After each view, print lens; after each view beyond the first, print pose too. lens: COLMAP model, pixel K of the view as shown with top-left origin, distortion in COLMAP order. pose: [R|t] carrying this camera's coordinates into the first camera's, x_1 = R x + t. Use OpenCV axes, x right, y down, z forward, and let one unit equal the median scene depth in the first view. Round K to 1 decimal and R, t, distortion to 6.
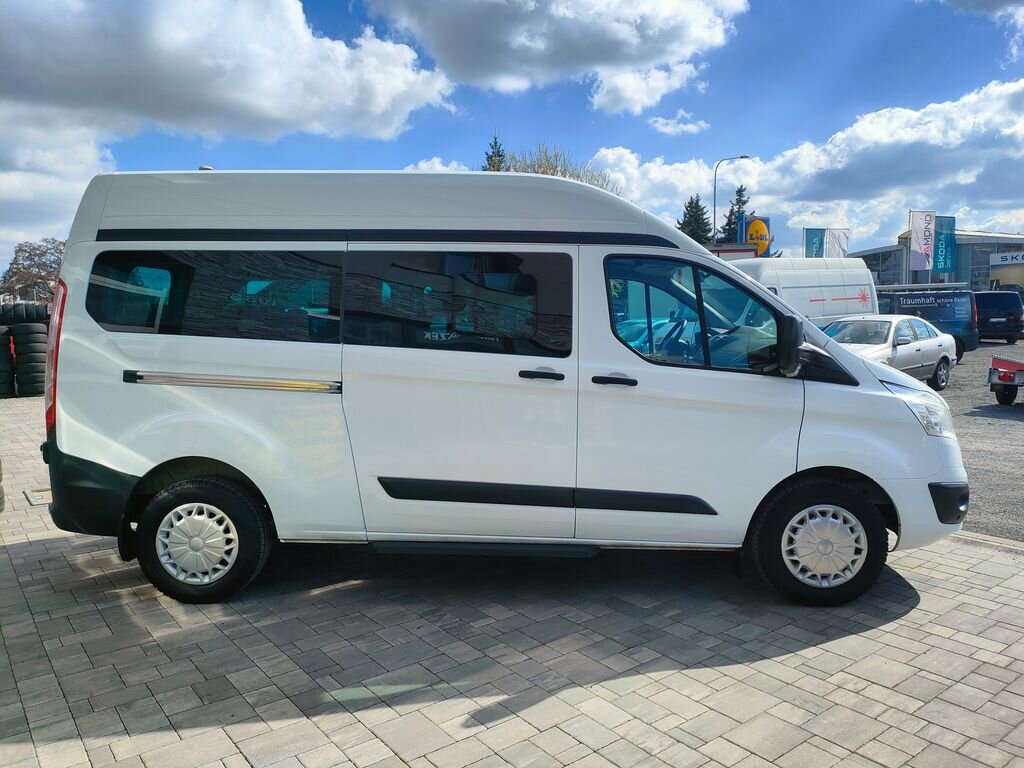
lens RADIAL K [[756.1, 0, 512.0], [0, 756.1, 384.0], [0, 0, 1]] dist [0.047413, -0.002611]
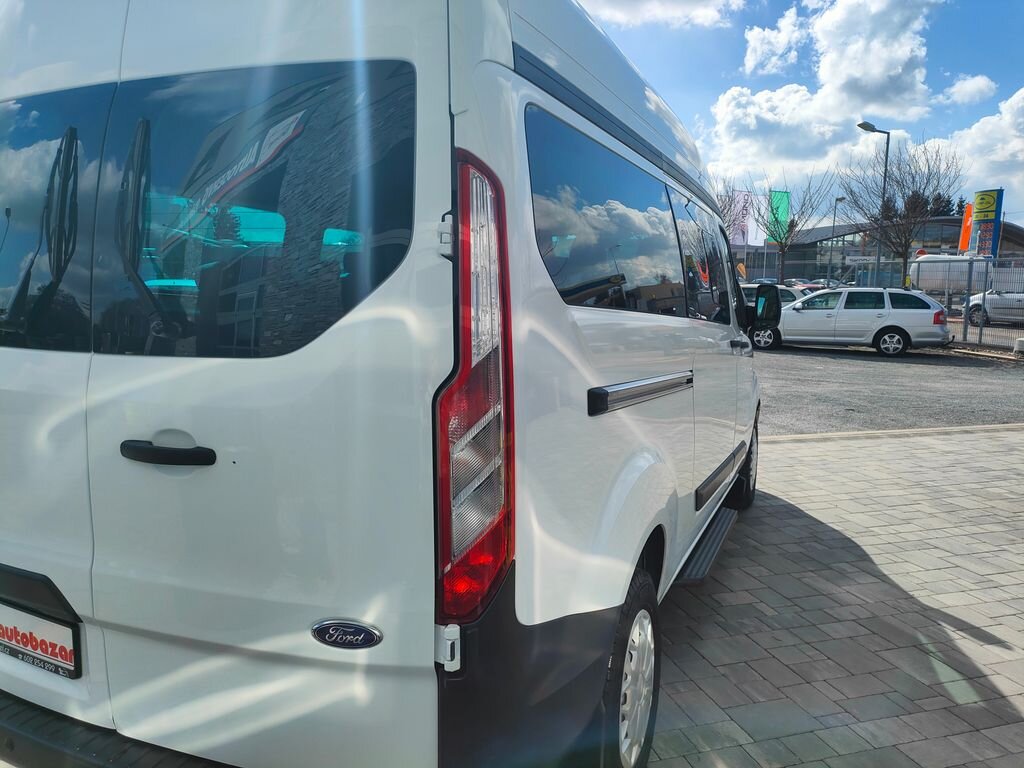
lens RADIAL K [[767.6, 0, 512.0], [0, 767.6, 384.0], [0, 0, 1]] dist [0.008352, 0.001403]
pose [[0.357666, -0.108626, 0.927510, -1.125655], [0.058145, 0.993875, 0.093977, -0.078621], [-0.932038, 0.020318, 0.361791, 1.059857]]
